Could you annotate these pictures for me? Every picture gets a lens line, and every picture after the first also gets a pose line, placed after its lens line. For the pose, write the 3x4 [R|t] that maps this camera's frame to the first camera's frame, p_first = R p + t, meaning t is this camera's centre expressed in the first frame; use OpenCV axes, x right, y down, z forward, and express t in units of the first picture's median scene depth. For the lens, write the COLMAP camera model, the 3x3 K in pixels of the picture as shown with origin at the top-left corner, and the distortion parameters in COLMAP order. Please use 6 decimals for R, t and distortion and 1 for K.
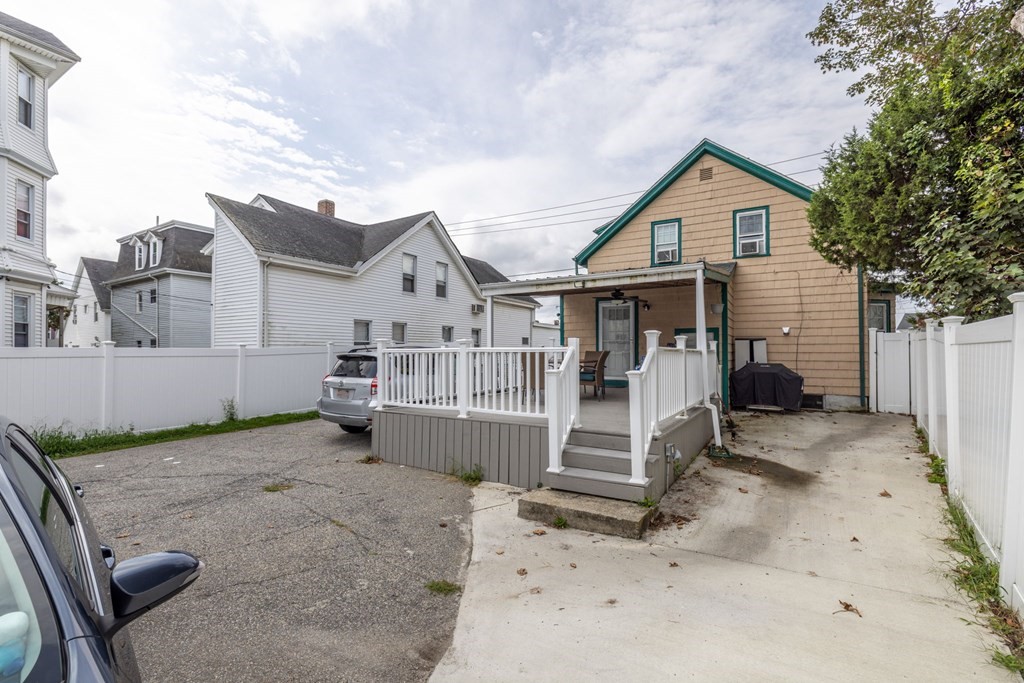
lens RADIAL K [[443.3, 0, 505.7], [0, 443.3, 350.3], [0, 0, 1]] dist [0.004745, 0.000597]
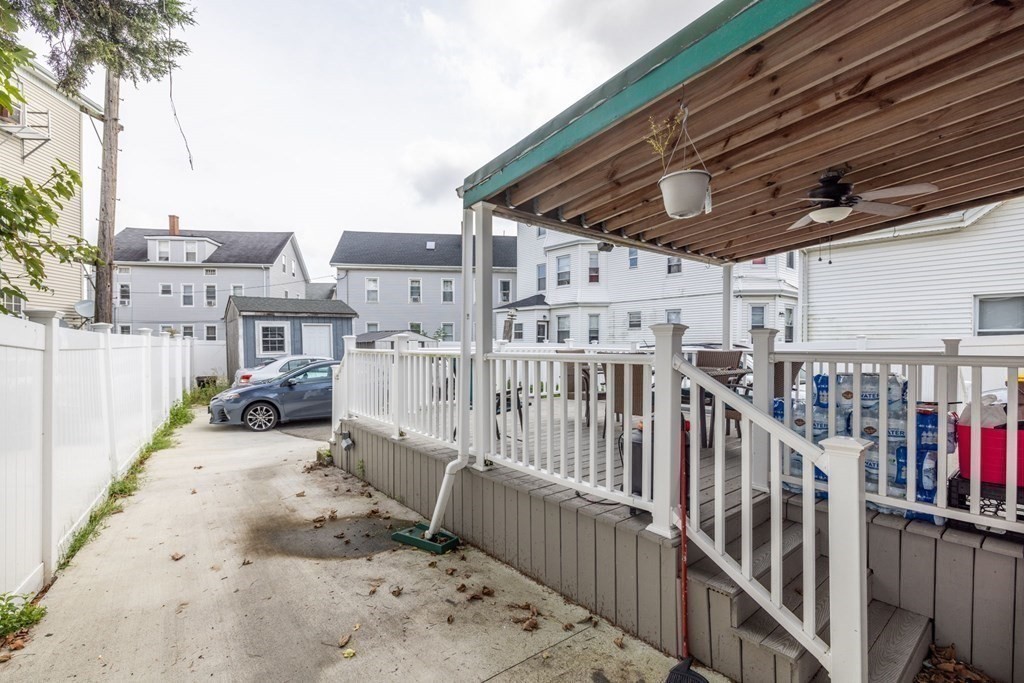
lens RADIAL K [[459.9, 0, 513.0], [0, 459.9, 347.9], [0, 0, 1]] dist [-0.008922, 0.001054]
pose [[-0.312536, 0.006646, -0.949883, 1.532873], [0.008901, 0.999952, 0.004068, -0.004235], [0.949864, -0.007184, -0.312581, 2.010105]]
